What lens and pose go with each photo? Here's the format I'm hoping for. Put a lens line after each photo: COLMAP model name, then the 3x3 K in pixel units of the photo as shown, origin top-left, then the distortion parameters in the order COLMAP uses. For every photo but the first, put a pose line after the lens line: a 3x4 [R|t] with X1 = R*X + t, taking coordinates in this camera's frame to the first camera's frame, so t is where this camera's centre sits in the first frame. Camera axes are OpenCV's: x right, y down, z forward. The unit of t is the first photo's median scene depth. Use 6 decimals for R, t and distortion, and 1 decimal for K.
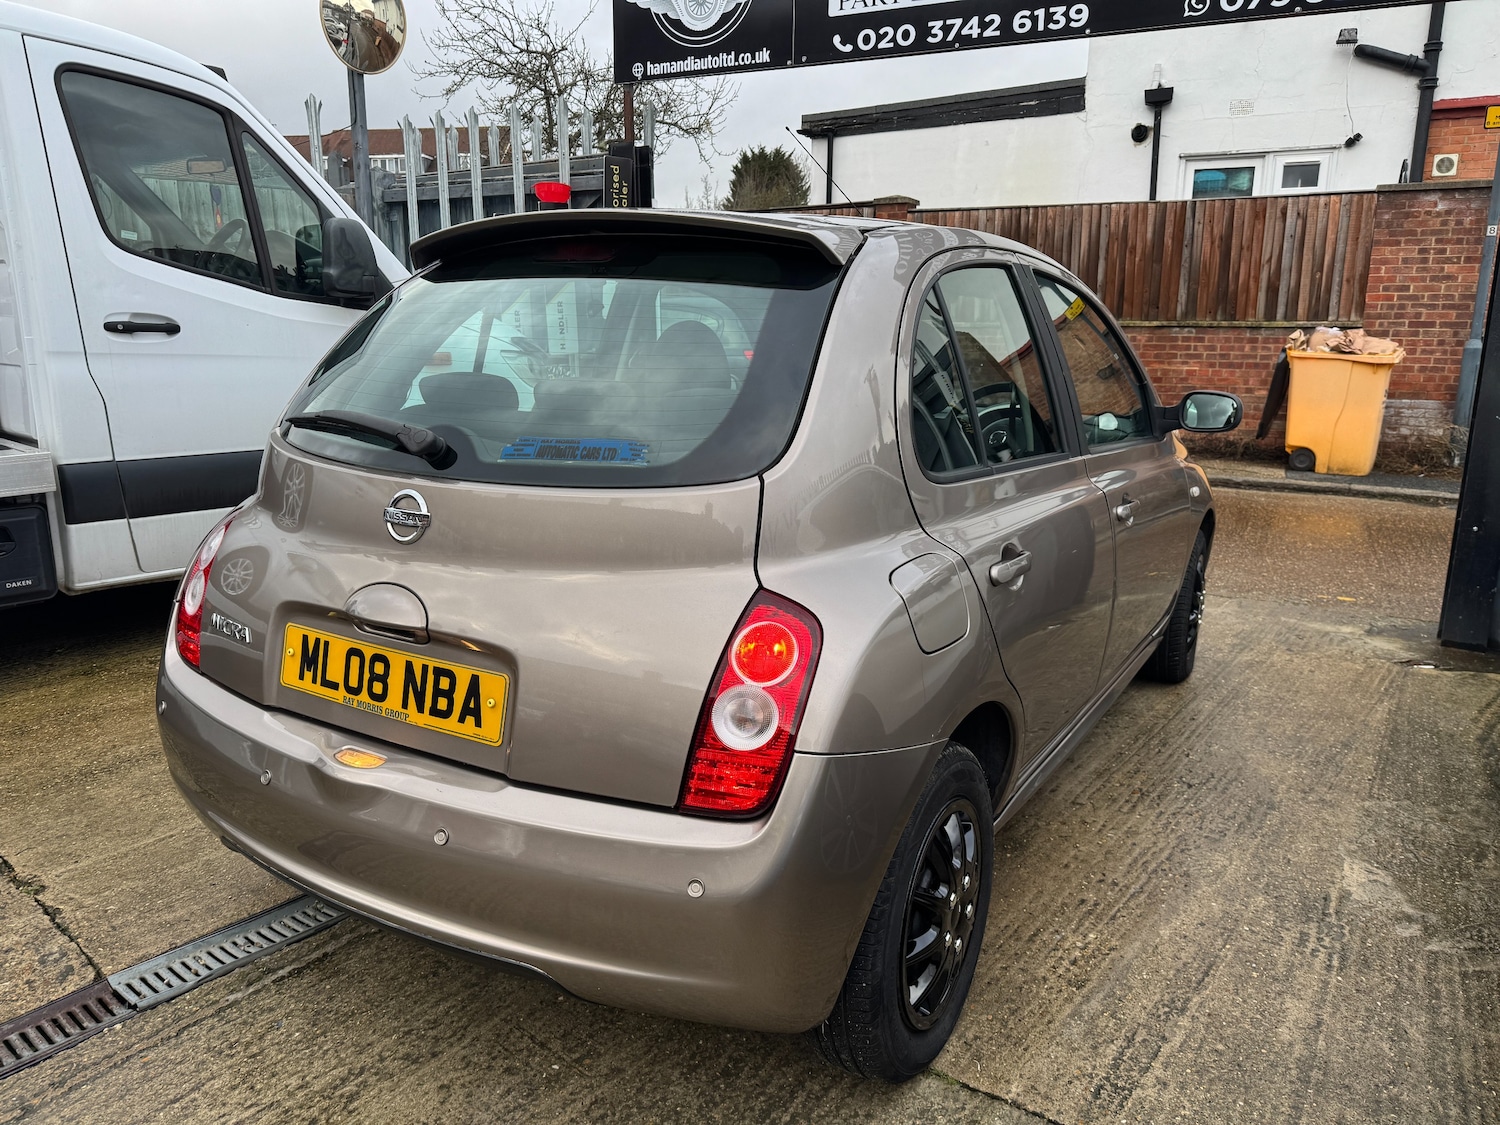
lens RADIAL K [[1073.2, 0, 750.0], [0, 1073.2, 562.5], [0, 0, 1]] dist [0.004138, -0.009245]
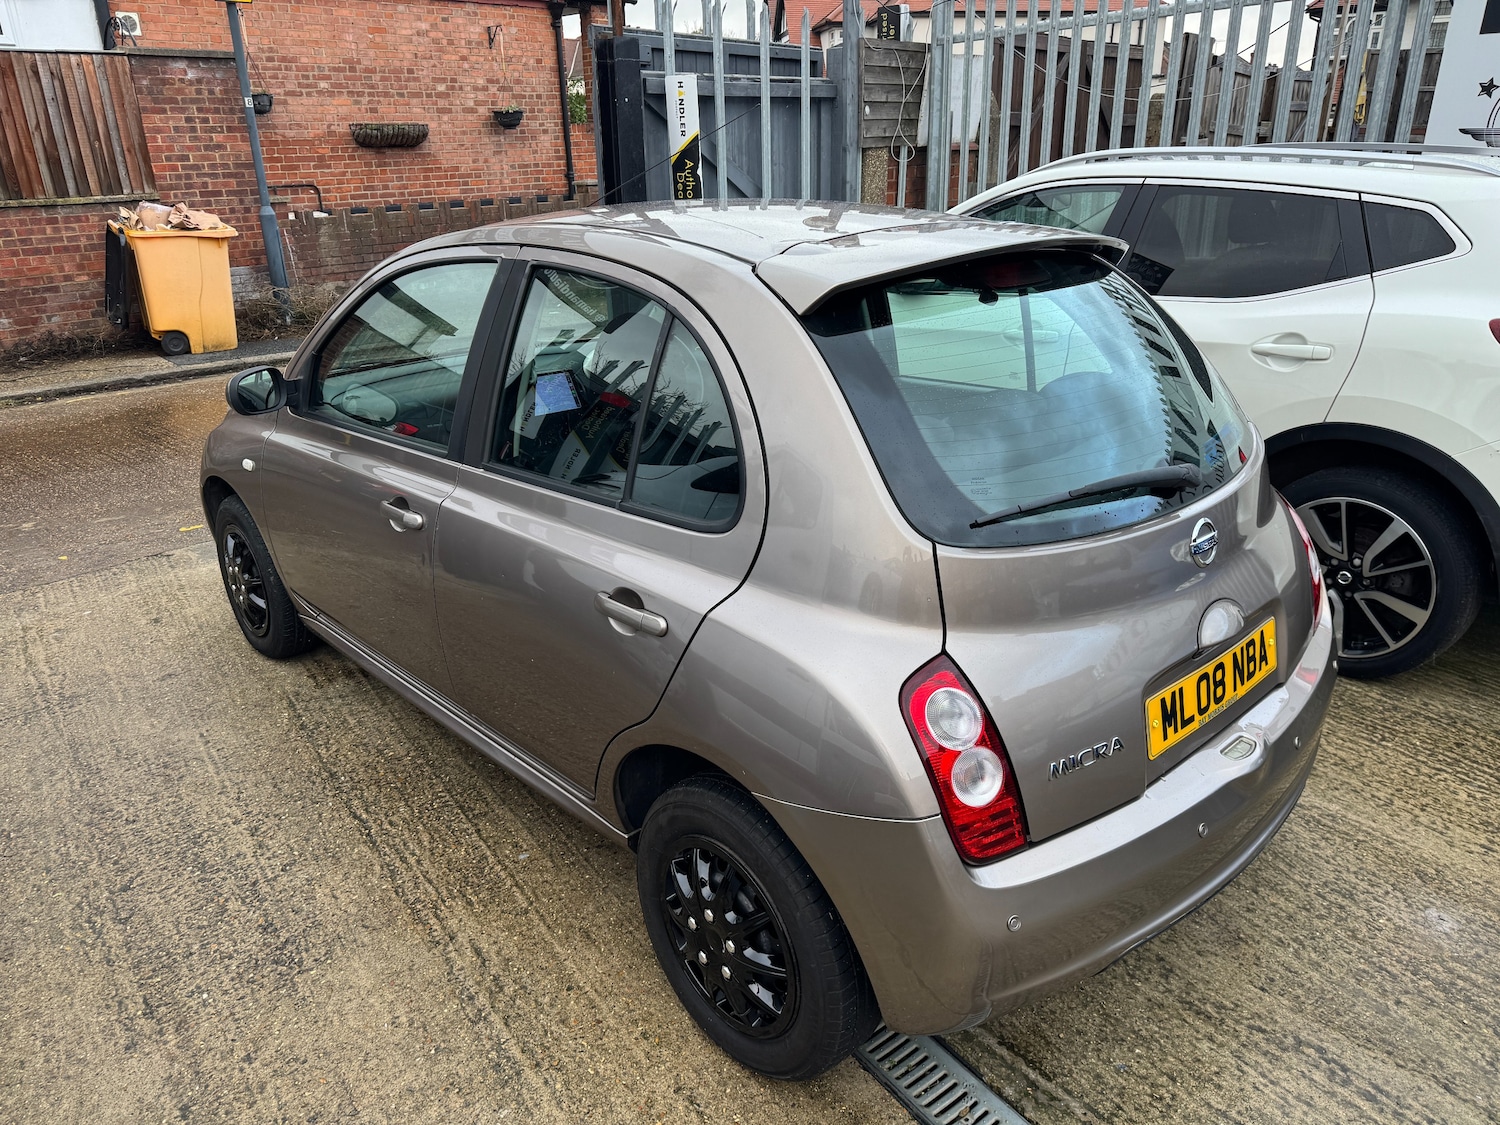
lens RADIAL K [[1070.5, 0, 755.5], [0, 1070.5, 567.5], [0, 0, 1]] dist [0.008646, -0.016189]
pose [[0.269059, -0.363680, 0.891821, -0.566027], [0.223054, 0.924322, 0.309639, -0.181778], [-0.936939, 0.115613, 0.329817, 0.414467]]
